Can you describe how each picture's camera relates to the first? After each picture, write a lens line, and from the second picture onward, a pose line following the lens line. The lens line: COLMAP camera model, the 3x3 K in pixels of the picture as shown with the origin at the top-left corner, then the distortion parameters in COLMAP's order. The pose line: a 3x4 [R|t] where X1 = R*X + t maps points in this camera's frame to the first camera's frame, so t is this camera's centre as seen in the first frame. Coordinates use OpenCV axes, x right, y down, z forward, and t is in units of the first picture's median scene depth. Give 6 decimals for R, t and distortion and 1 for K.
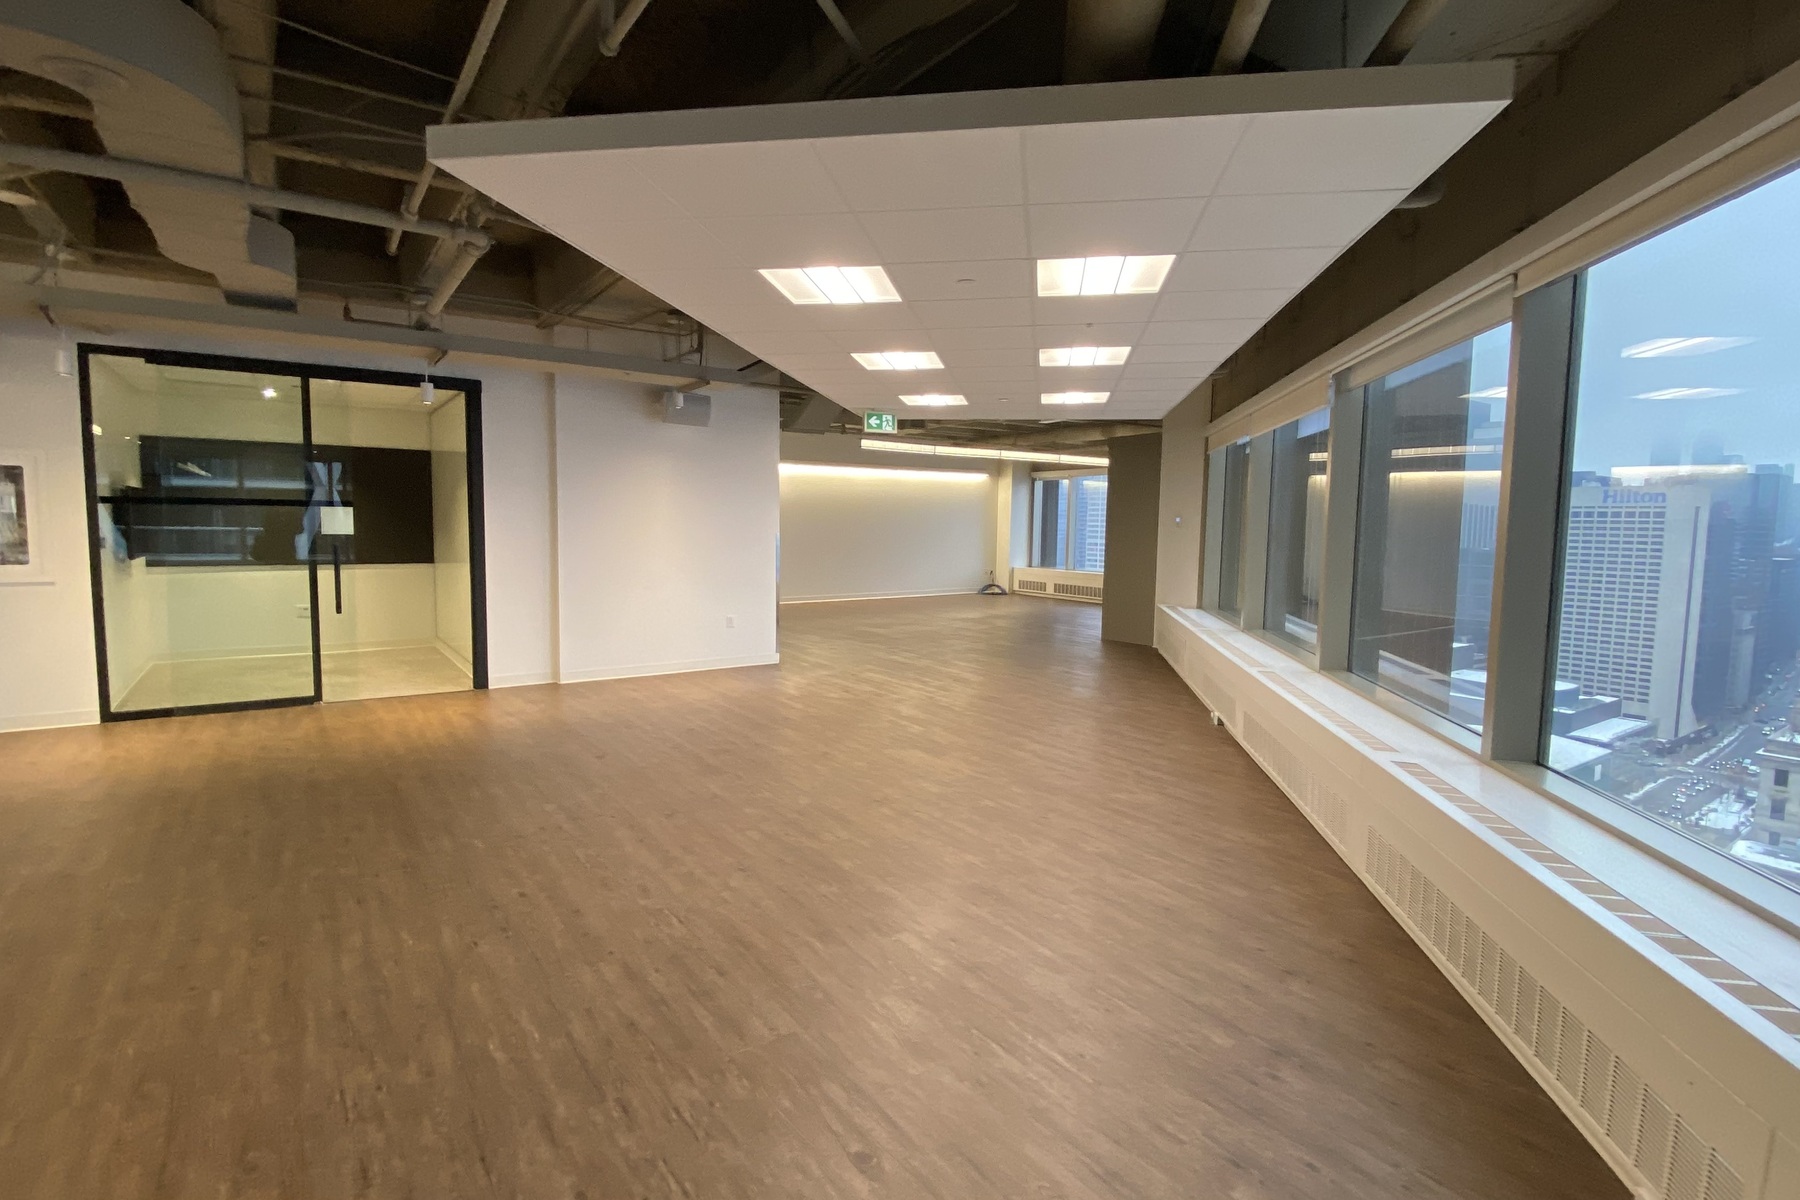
lens RADIAL K [[860.9, 0, 897.3], [0, 860.9, 592.5], [0, 0, 1]] dist [0.029263, -0.032000]
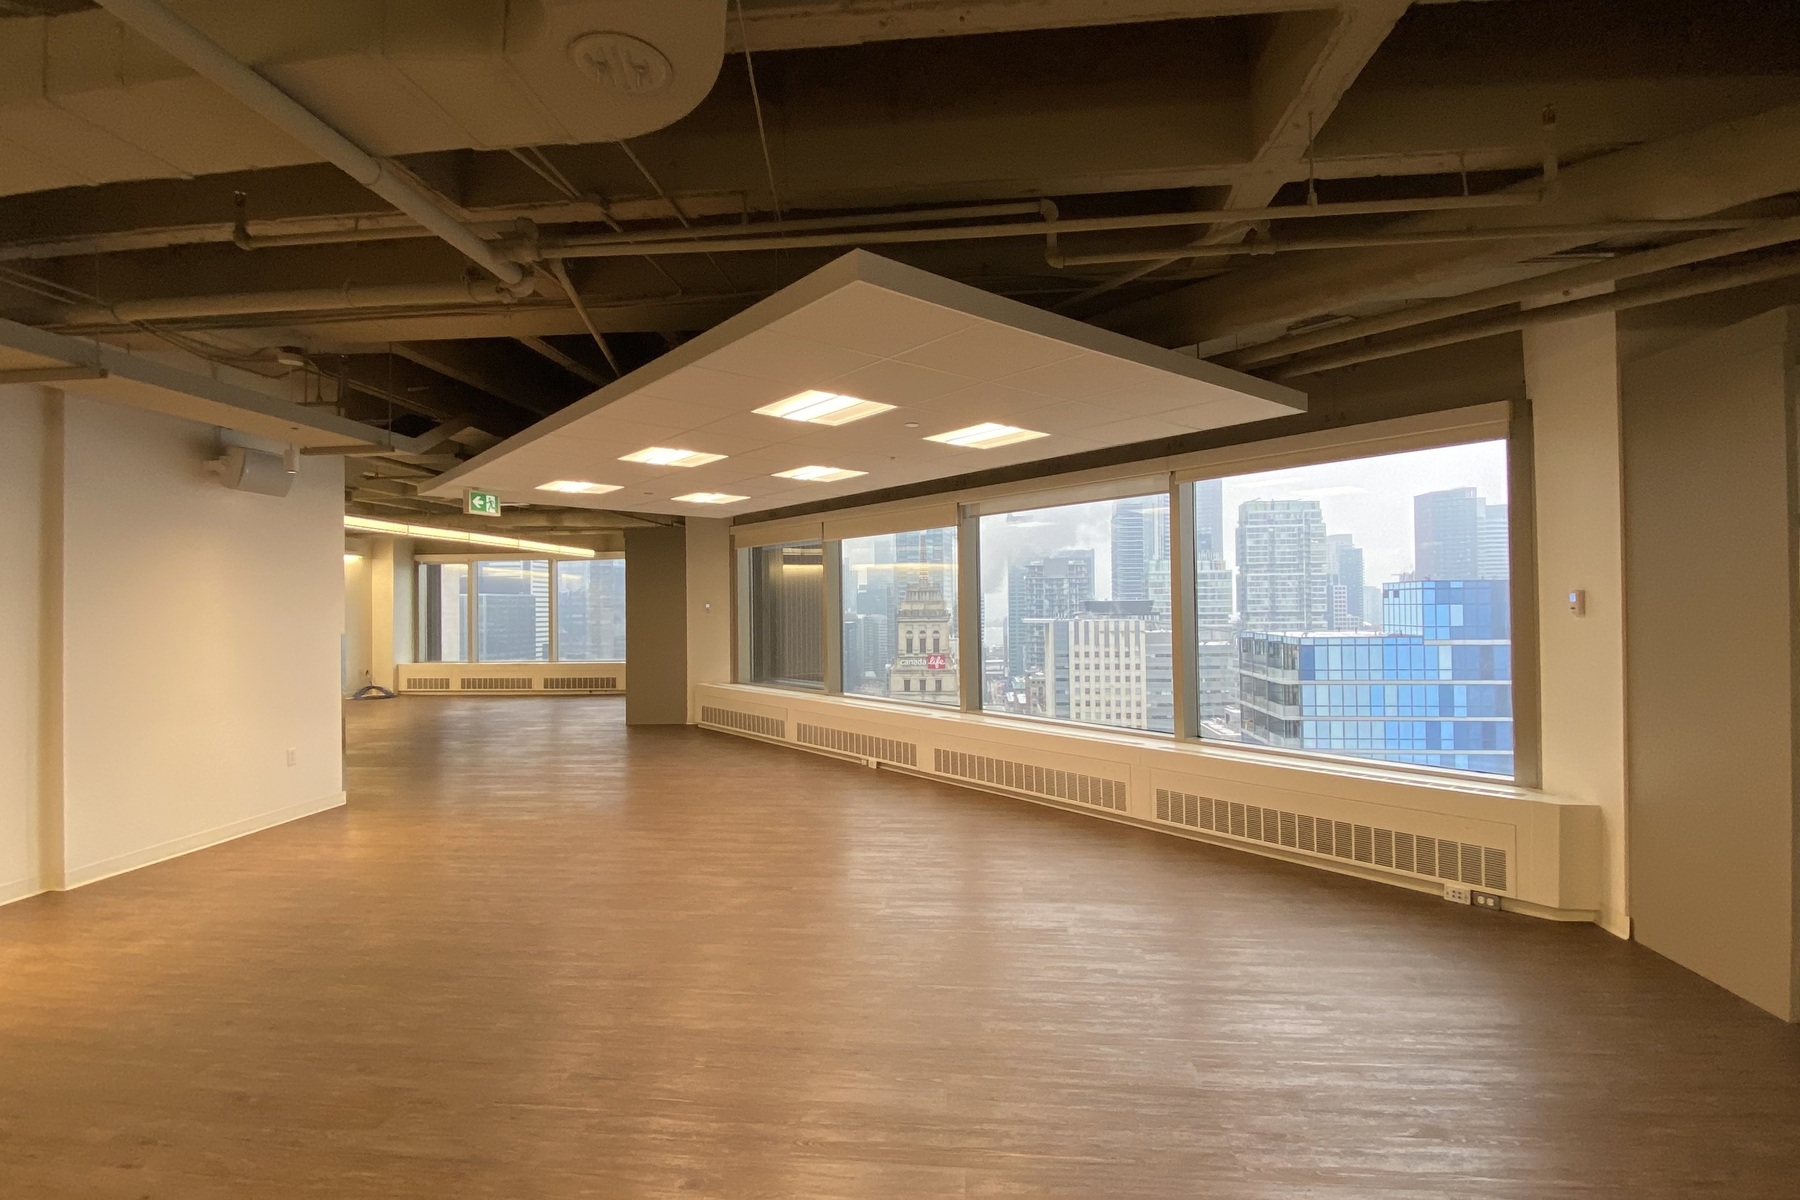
lens RADIAL K [[860.9, 0, 897.3], [0, 860.9, 592.5], [0, 0, 1]] dist [0.029263, -0.032000]
pose [[0.638279, -0.005622, 0.769784, -0.218707], [0.078647, 0.995217, -0.057943, -0.011477], [-0.765777, 0.097525, 0.635668, 0.063319]]
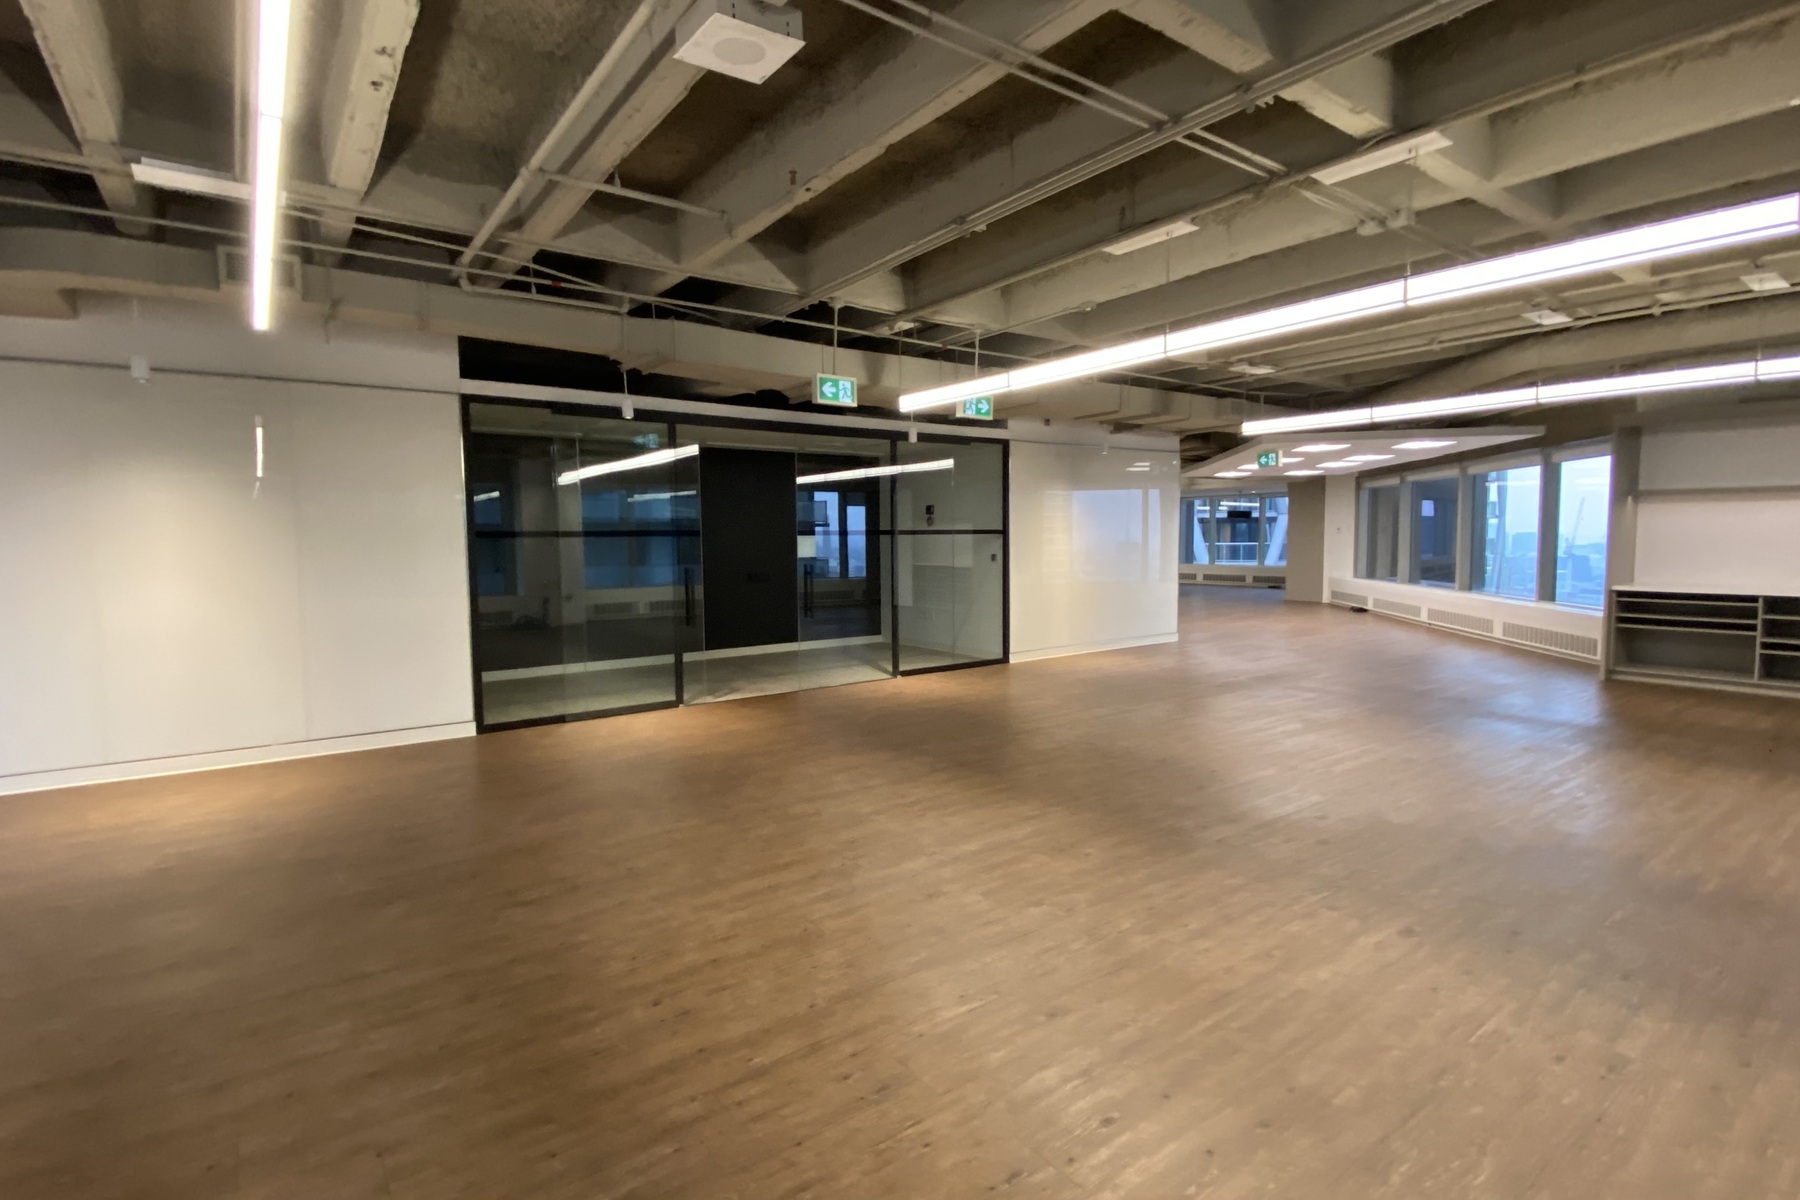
lens RADIAL K [[860.9, 0, 897.3], [0, 860.9, 592.5], [0, 0, 1]] dist [0.029263, -0.032000]
pose [[0.998866, -0.028290, 0.038293, -0.392467], [0.028871, 0.999475, -0.014711, 0.028614], [-0.037857, 0.015800, 0.999158, -0.459785]]
